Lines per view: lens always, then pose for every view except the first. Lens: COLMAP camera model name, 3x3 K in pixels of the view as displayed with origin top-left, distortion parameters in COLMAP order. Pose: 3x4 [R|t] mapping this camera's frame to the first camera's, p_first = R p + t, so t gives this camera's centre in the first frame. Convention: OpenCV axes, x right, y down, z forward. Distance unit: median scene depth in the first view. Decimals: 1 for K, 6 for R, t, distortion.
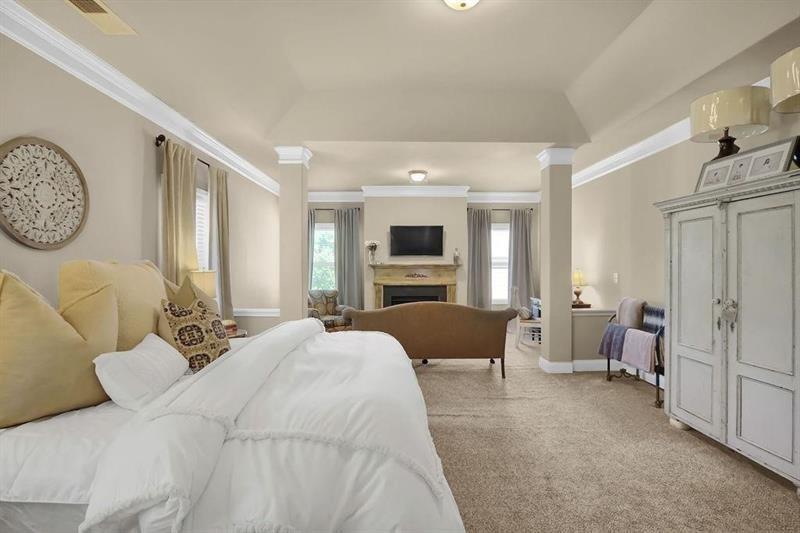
lens RADIAL K [[383.5, 0, 398.2], [0, 383.5, 270.6], [0, 0, 1]] dist [-0.004990, -0.000714]
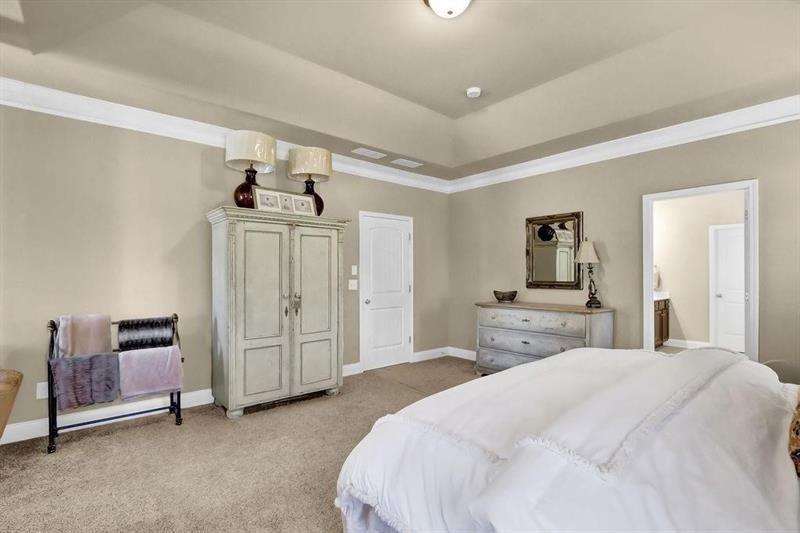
lens RADIAL K [[383.5, 0, 398.2], [0, 383.5, 270.6], [0, 0, 1]] dist [-0.004990, -0.000714]
pose [[-0.638390, 0.006844, 0.769683, -0.302042], [0.009375, 0.999955, -0.001116, -0.002033], [-0.769656, 0.006504, -0.638425, 0.997201]]
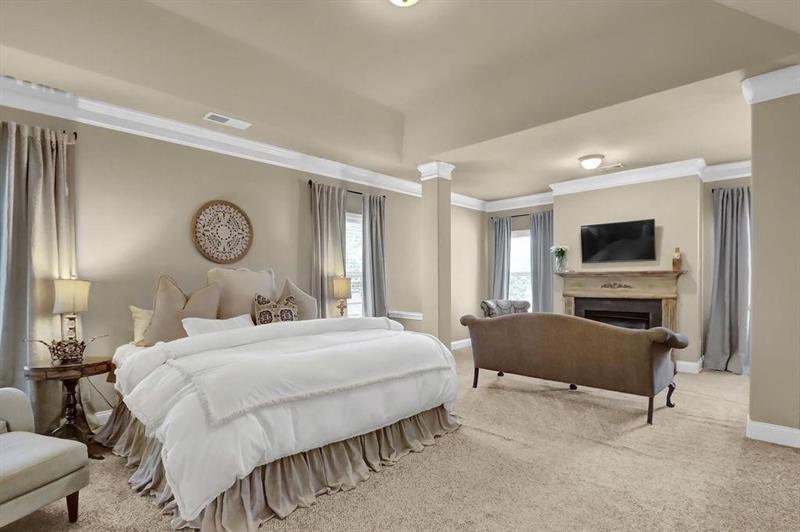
lens RADIAL K [[394.6, 0, 383.9], [0, 394.6, 293.7], [0, 0, 1]] dist [-0.004499, -0.000264]
pose [[0.700835, 0.020282, -0.713035, 0.479607], [-0.004701, 0.999705, 0.023815, 0.020017], [0.713308, -0.013338, 0.700724, 0.135665]]
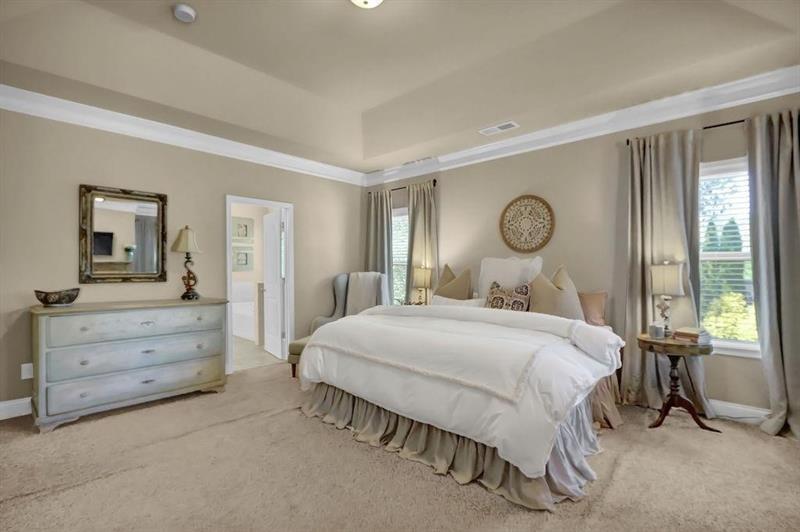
lens RADIAL K [[383.5, 0, 398.2], [0, 383.5, 270.1], [0, 0, 1]] dist [-0.004990, -0.000714]
pose [[-0.689946, 0.000447, -0.723861, 0.482515], [-0.010038, 0.999898, 0.010185, 0.009708], [0.723792, 0.014293, -0.689871, 1.004226]]
